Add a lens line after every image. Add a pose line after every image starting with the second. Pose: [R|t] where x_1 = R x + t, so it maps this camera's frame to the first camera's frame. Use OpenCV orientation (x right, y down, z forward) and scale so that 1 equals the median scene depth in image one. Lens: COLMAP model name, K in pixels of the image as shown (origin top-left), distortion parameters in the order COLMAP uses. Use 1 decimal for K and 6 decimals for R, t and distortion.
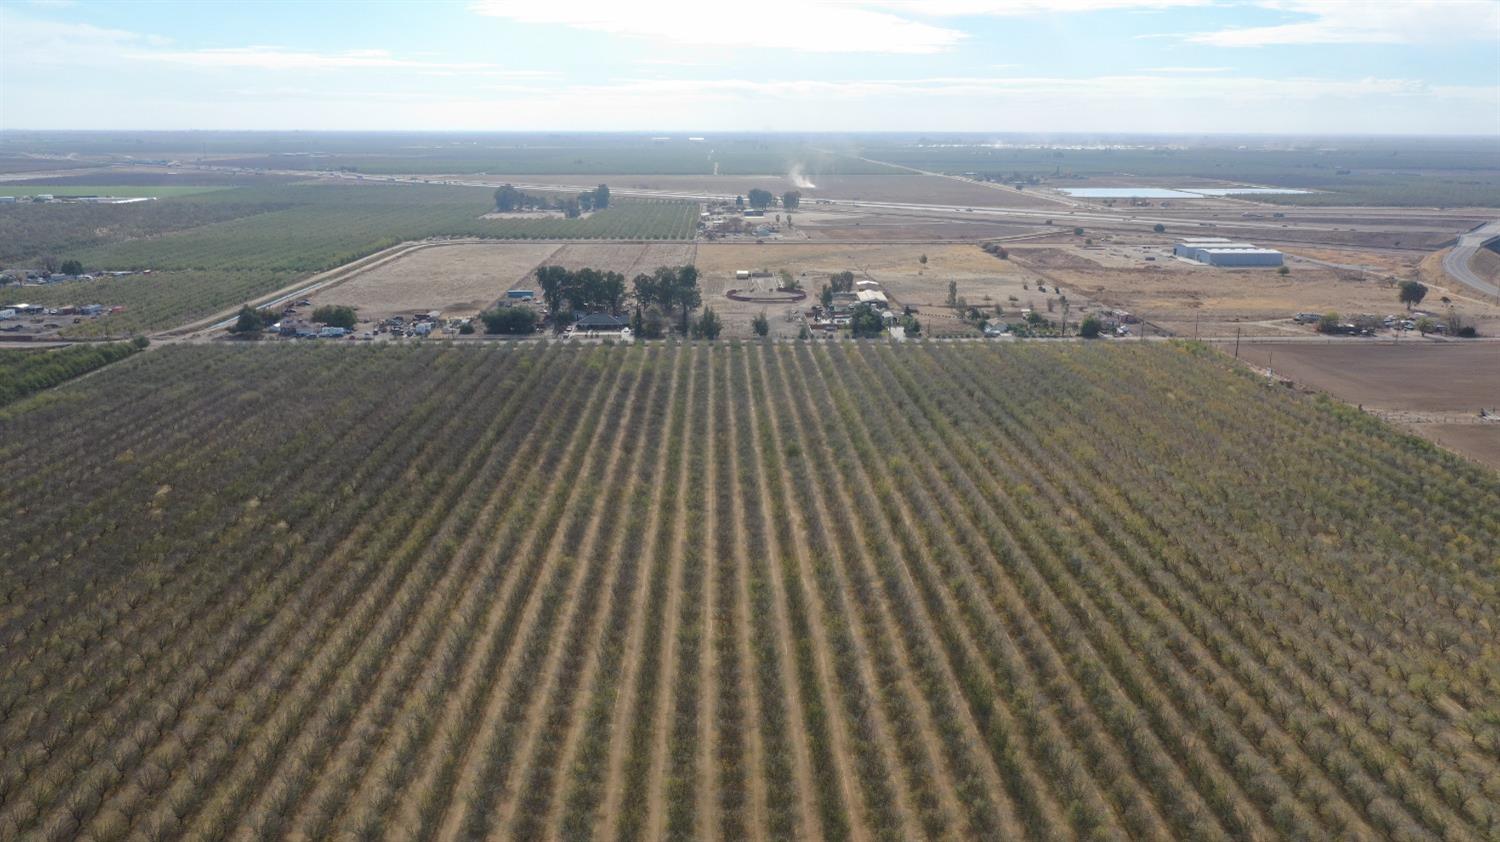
lens RADIAL K [[1184.0, 0, 749.0], [0, 1184.0, 418.3], [0, 0, 1]] dist [-0.004545, 0.003977]
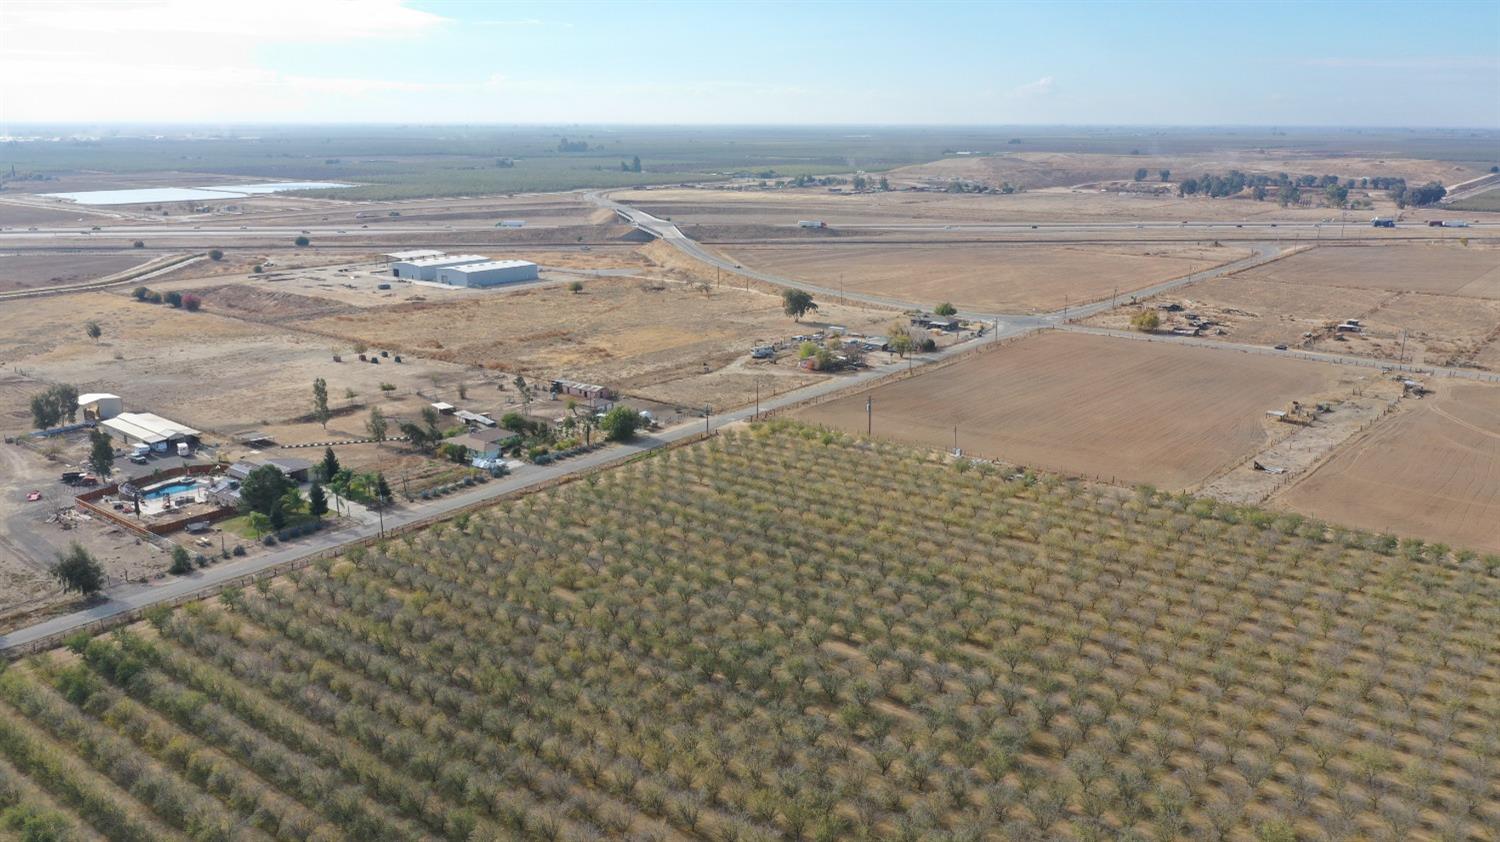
lens RADIAL K [[1184.0, 0, 749.0], [0, 1184.0, 418.3], [0, 0, 1]] dist [-0.004545, 0.003977]
pose [[0.645577, -0.190137, 0.739647, -0.121632], [0.183183, 0.978790, 0.091727, -0.110542], [-0.741400, 0.076274, 0.666714, 0.458098]]
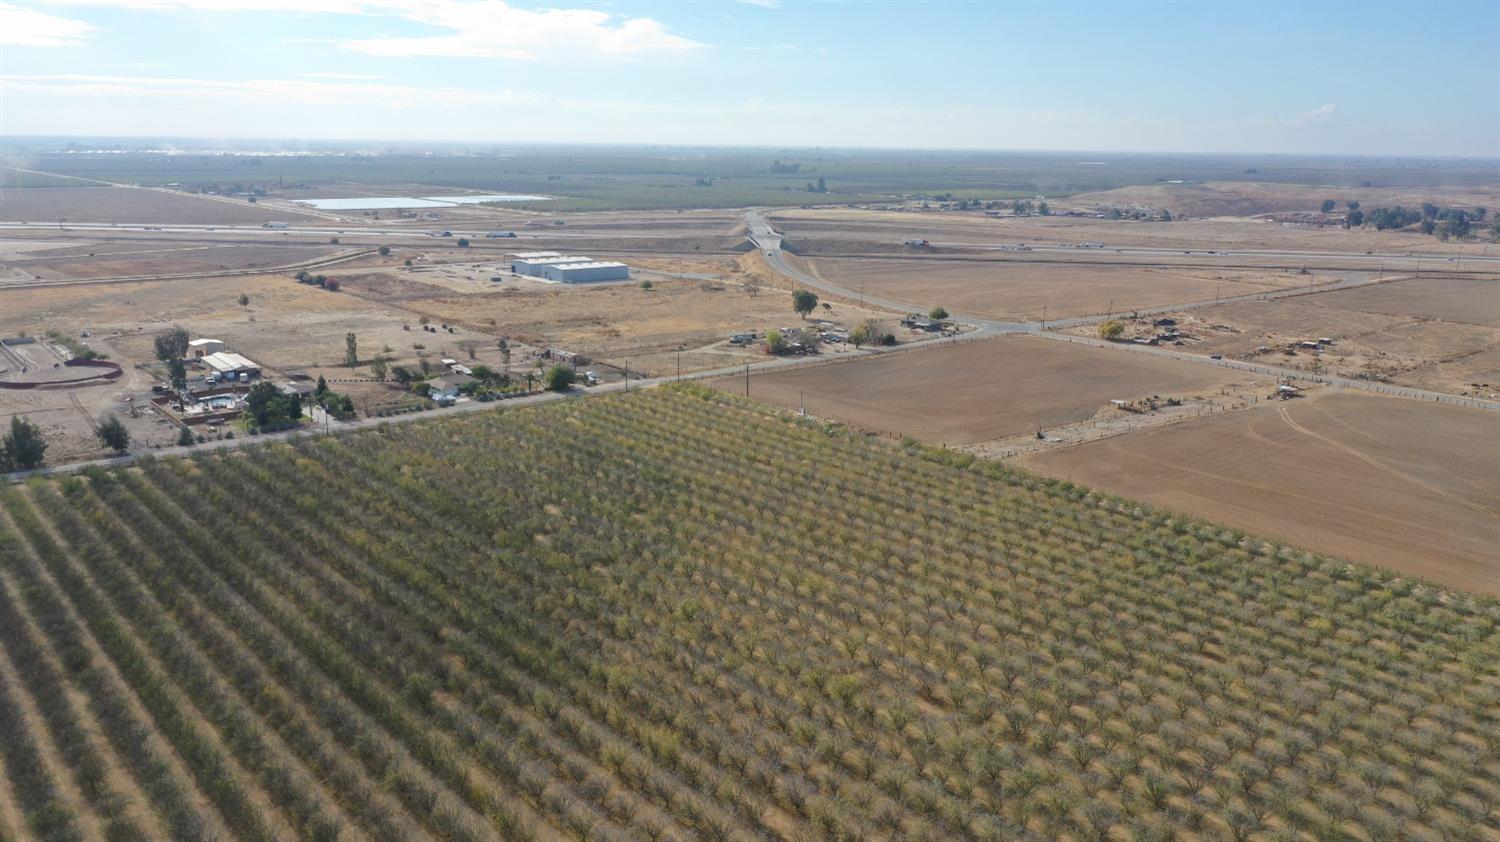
lens RADIAL K [[1184.0, 0, 749.0], [0, 1184.0, 418.3], [0, 0, 1]] dist [-0.004545, 0.003977]
pose [[0.788550, -0.133682, 0.600265, -0.089454], [0.136542, 0.989783, 0.041058, -0.057171], [-0.599621, 0.049586, 0.798747, 0.237889]]
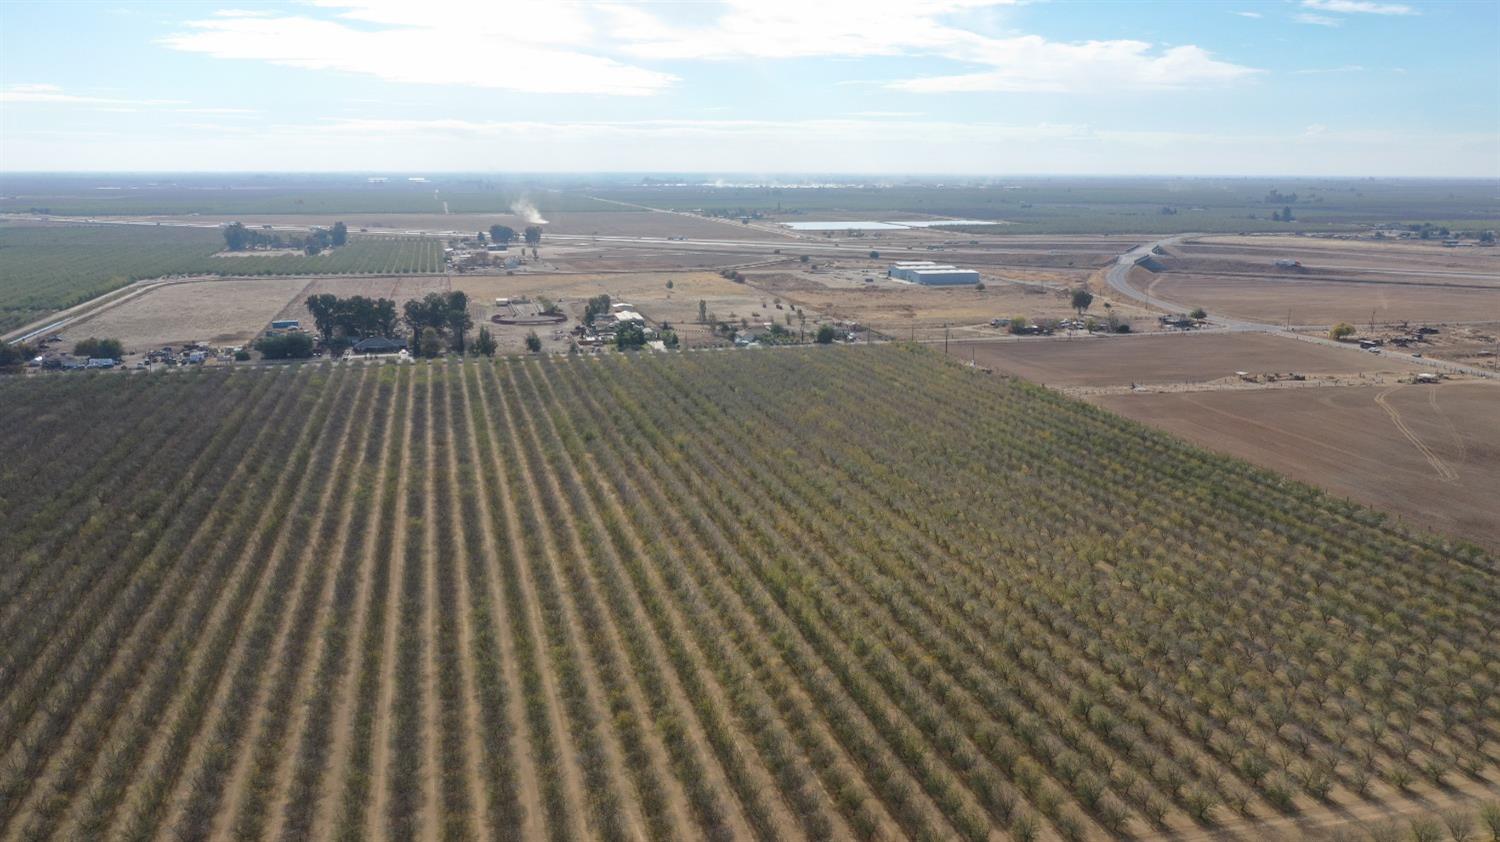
lens RADIAL K [[1184.0, 0, 749.0], [0, 1184.0, 418.3], [0, 0, 1]] dist [-0.004545, 0.003977]
pose [[0.973897, -0.047028, 0.222063, -0.036450], [0.054280, 0.998170, -0.026664, 0.026561], [-0.220403, 0.038022, 0.974668, -0.085232]]
